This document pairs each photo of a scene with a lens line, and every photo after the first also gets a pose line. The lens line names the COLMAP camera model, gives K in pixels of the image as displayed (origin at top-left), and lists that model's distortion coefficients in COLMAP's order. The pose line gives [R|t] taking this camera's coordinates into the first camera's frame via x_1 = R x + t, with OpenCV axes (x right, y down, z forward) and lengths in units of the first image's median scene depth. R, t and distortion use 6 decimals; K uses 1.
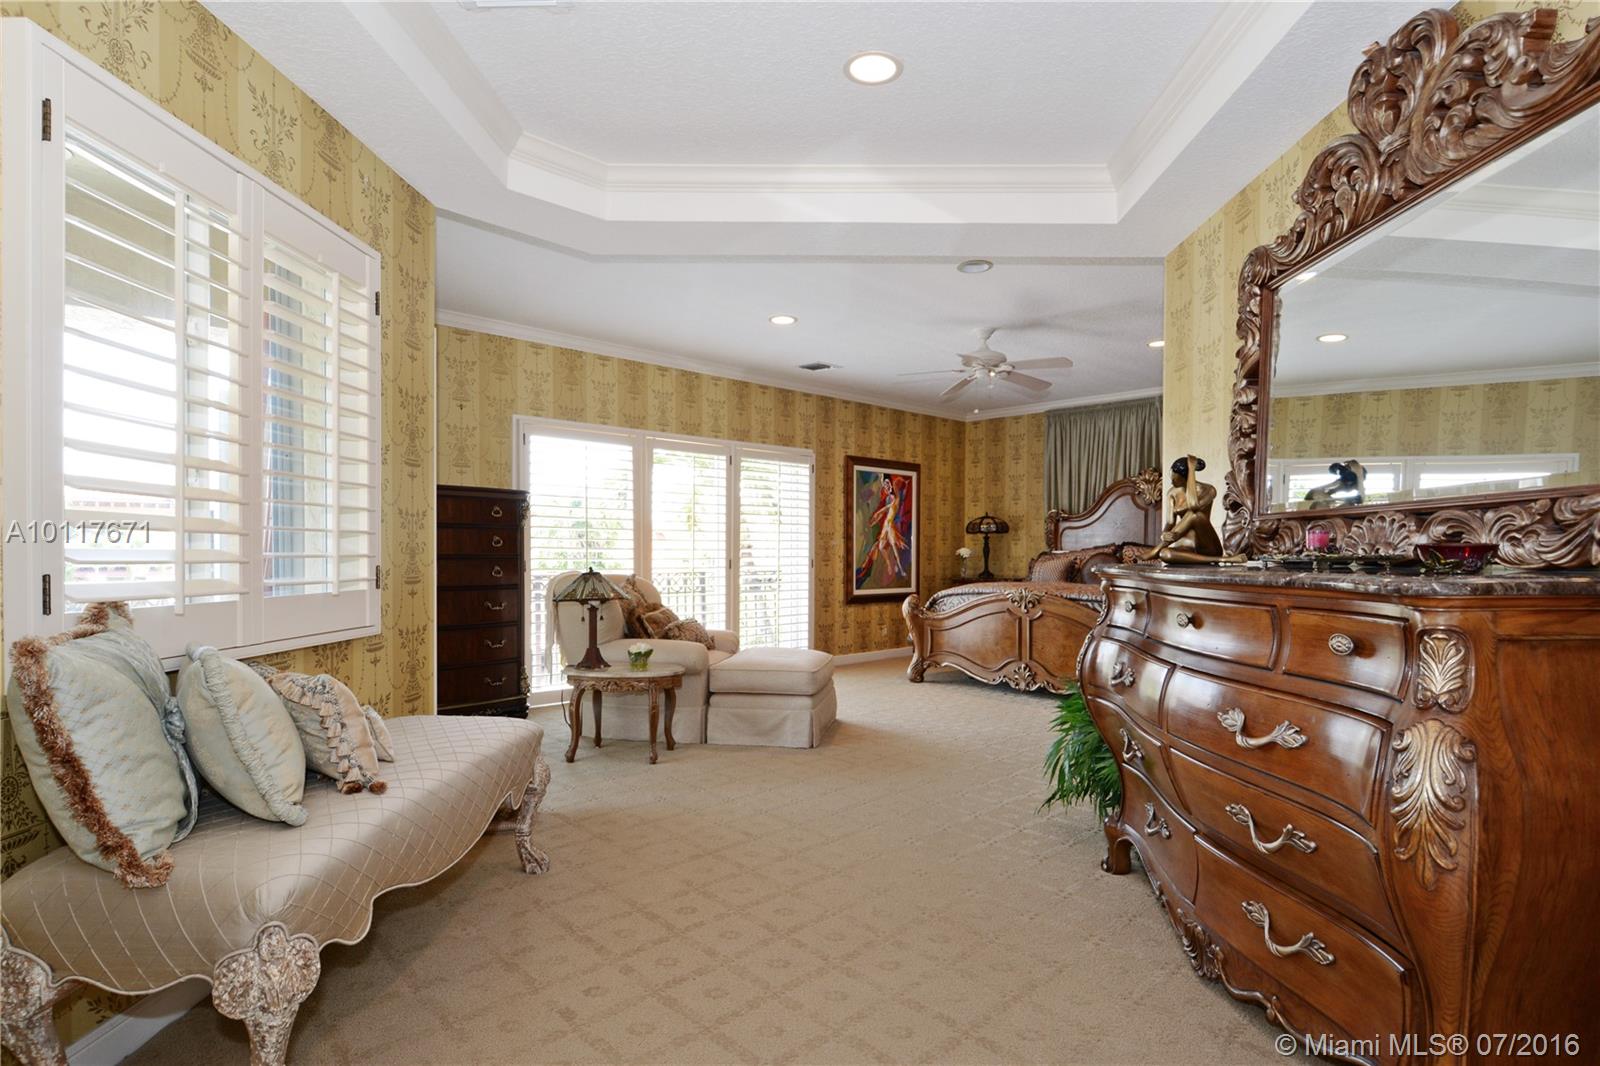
lens RADIAL K [[819.5, 0, 812.0], [0, 819.5, 536.6], [0, 0, 1]] dist [0.000997, -0.010084]
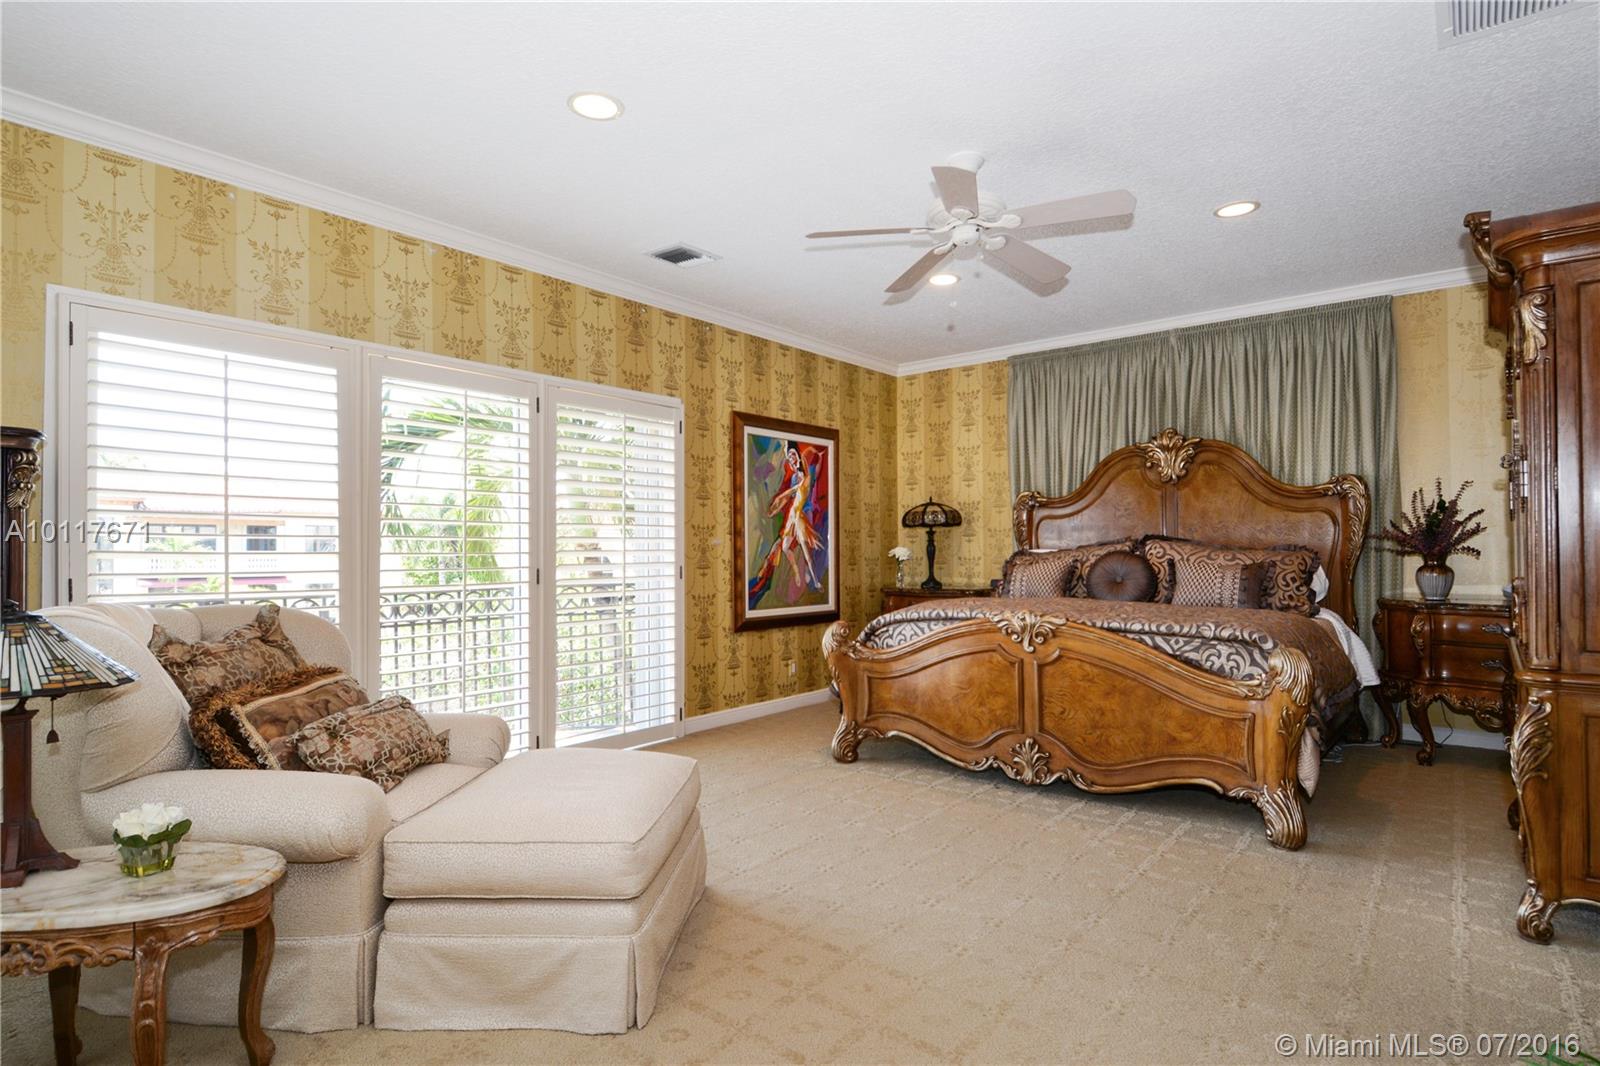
lens RADIAL K [[819.5, 0, 812.0], [0, 819.5, 536.6], [0, 0, 1]] dist [0.000997, -0.010084]
pose [[0.992353, -0.009709, 0.123051, 0.022315], [0.010246, 0.999941, -0.003731, 0.007029], [-0.123007, 0.004963, 0.992393, 0.321095]]
